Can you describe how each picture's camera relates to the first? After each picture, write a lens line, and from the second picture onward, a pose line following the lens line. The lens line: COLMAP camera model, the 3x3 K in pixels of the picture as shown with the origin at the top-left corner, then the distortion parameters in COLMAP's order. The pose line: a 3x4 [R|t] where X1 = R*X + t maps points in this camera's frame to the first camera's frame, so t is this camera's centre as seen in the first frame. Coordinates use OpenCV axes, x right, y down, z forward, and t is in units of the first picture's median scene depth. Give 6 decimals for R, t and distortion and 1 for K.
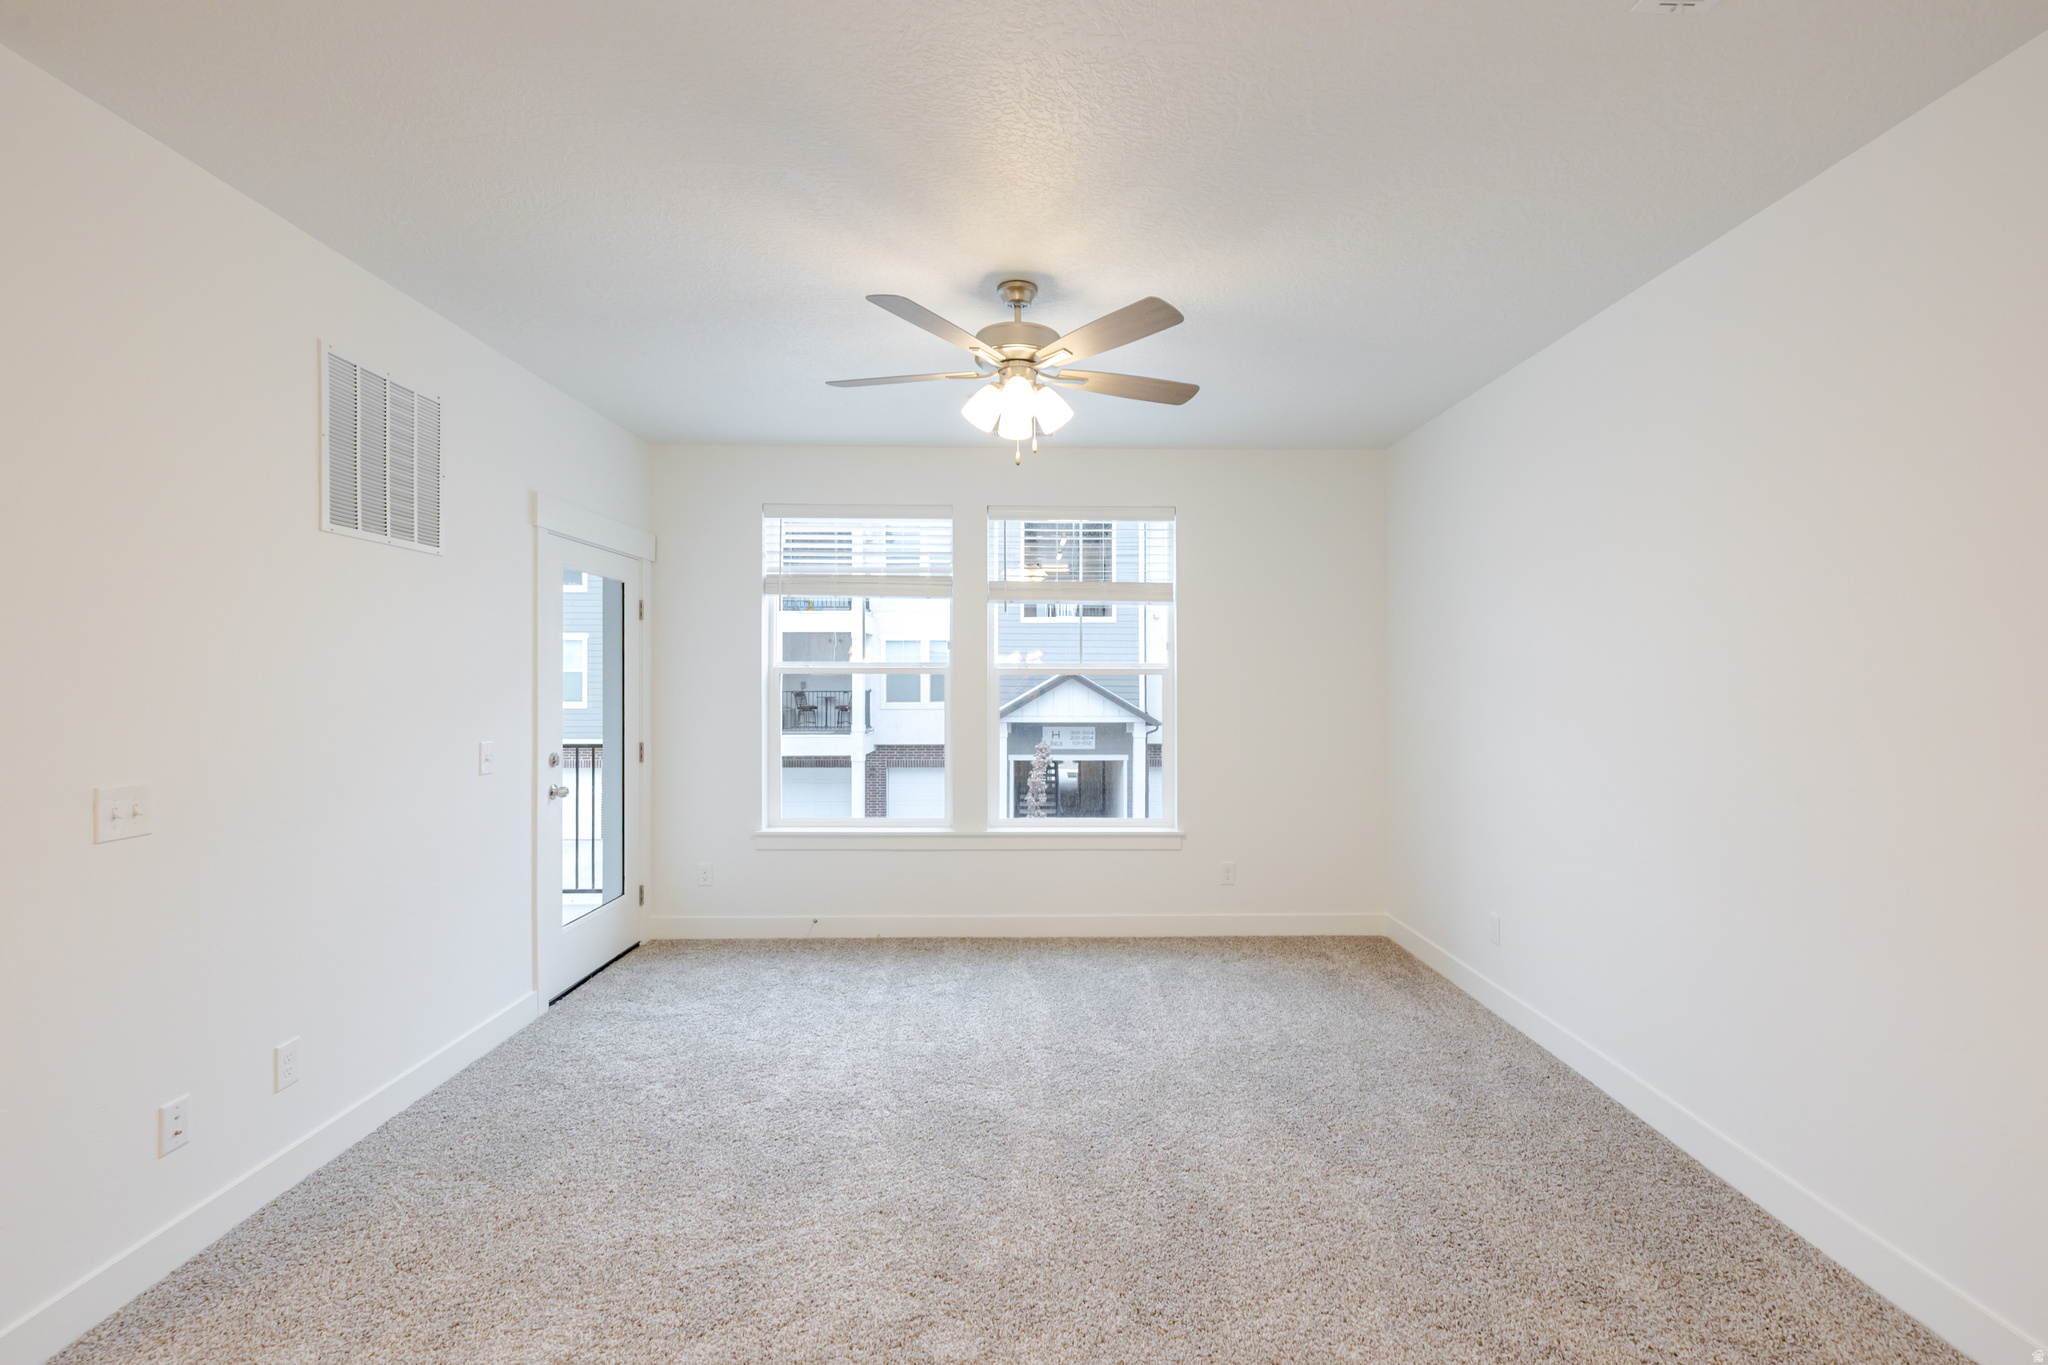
lens RADIAL K [[890.6, 0, 1029.4], [0, 890.6, 668.1], [0, 0, 1]] dist [0.002883, -0.000011]
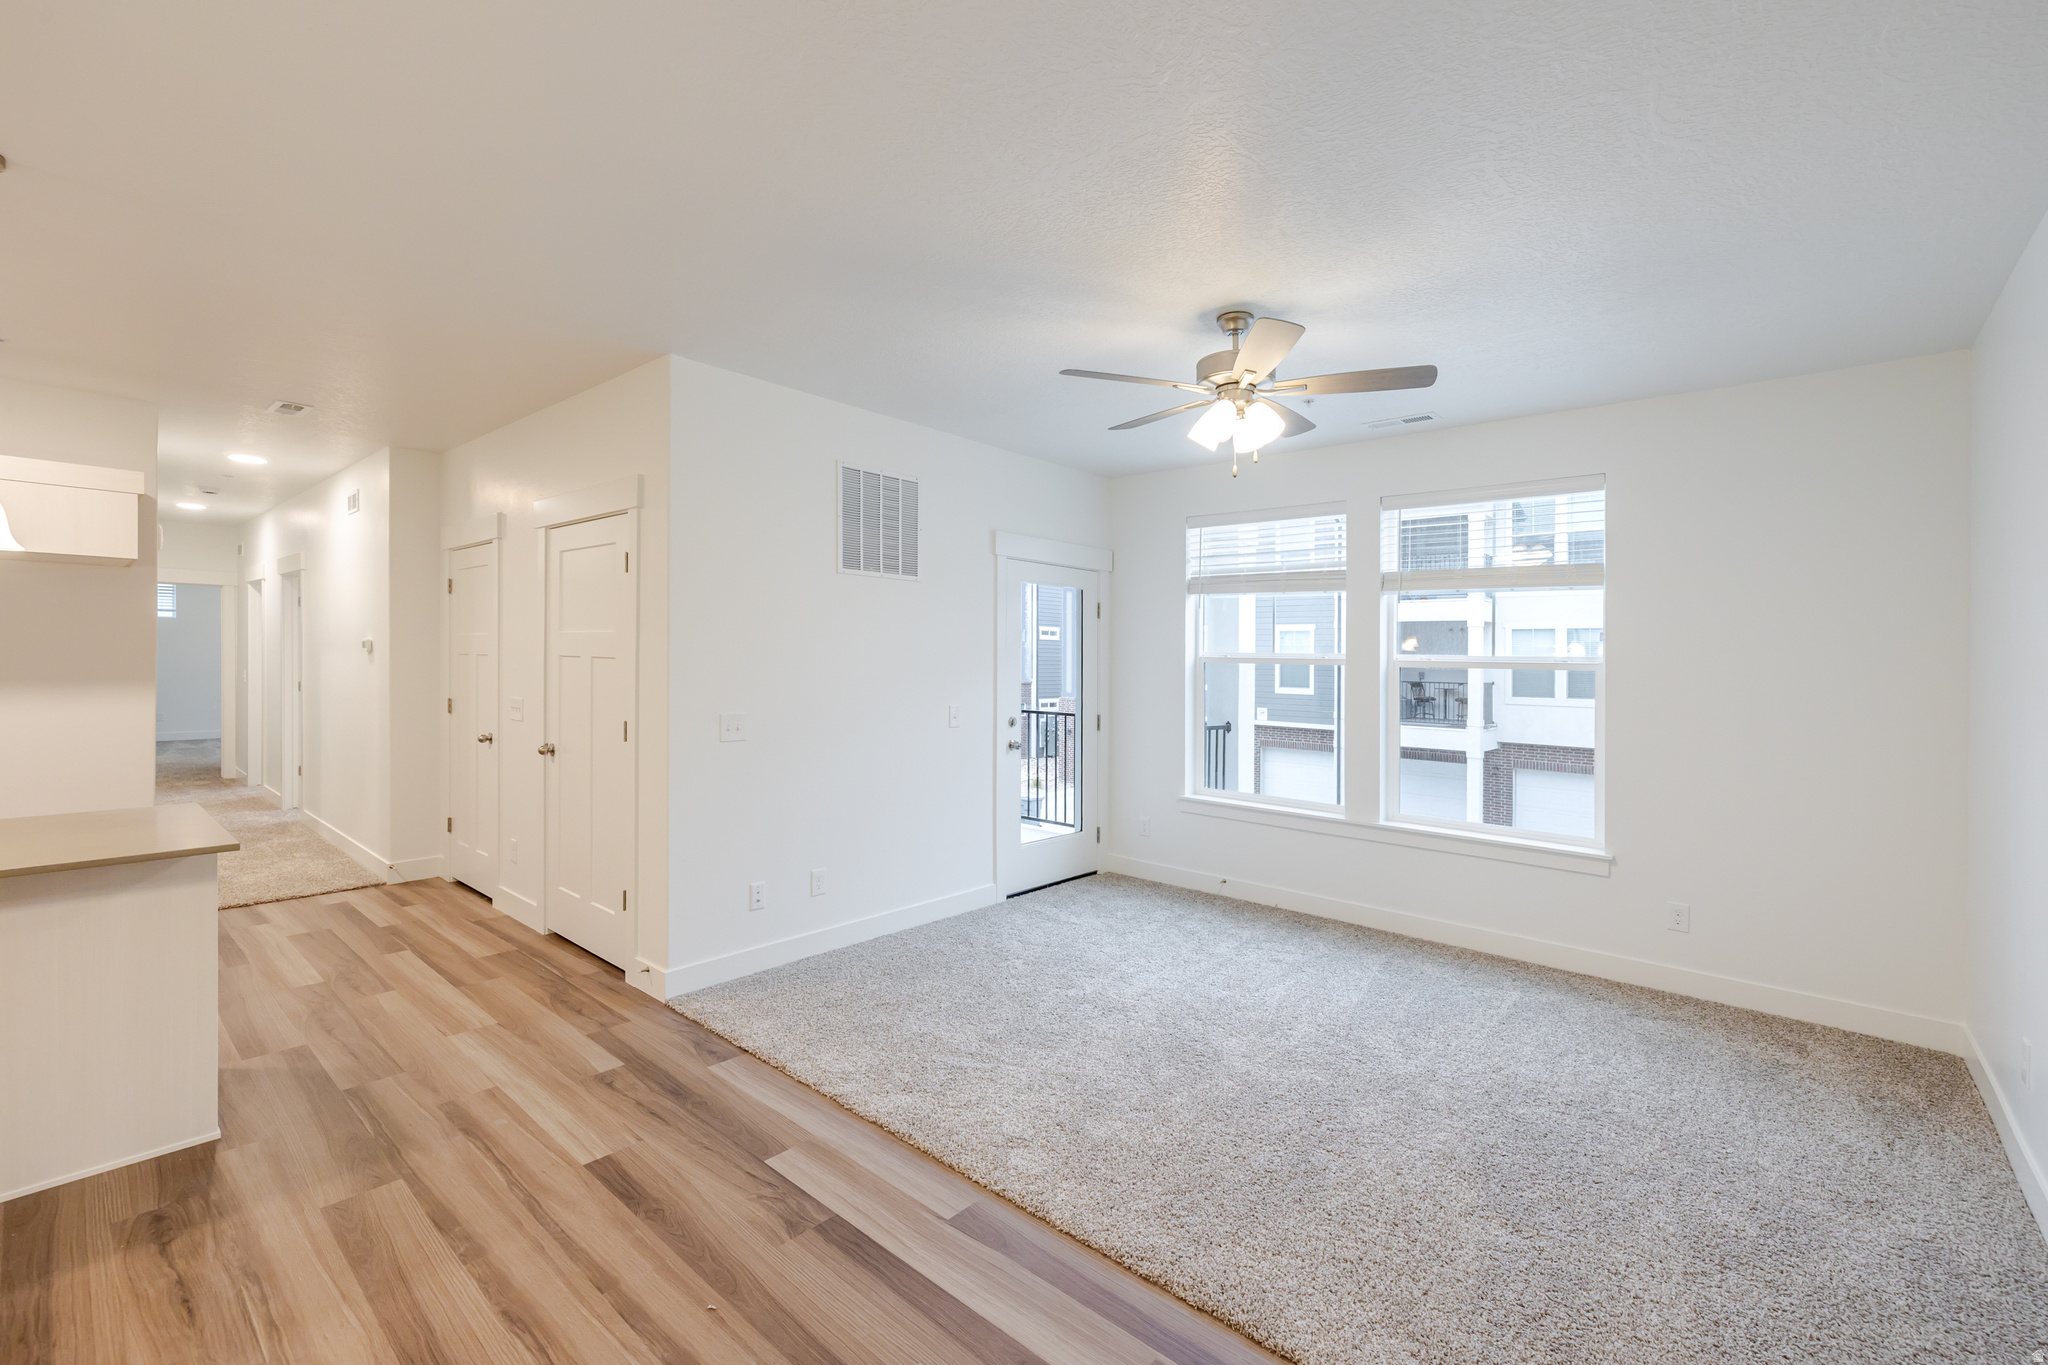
lens RADIAL K [[890.6, 0, 1051.5], [0, 890.6, 664.8], [0, 0, 1]] dist [0.002883, -0.000011]
pose [[0.737685, 0.016871, -0.674934, 0.427998], [-0.011415, 0.999856, 0.012517, -0.003732], [0.675049, -0.001529, 0.737772, 0.018903]]
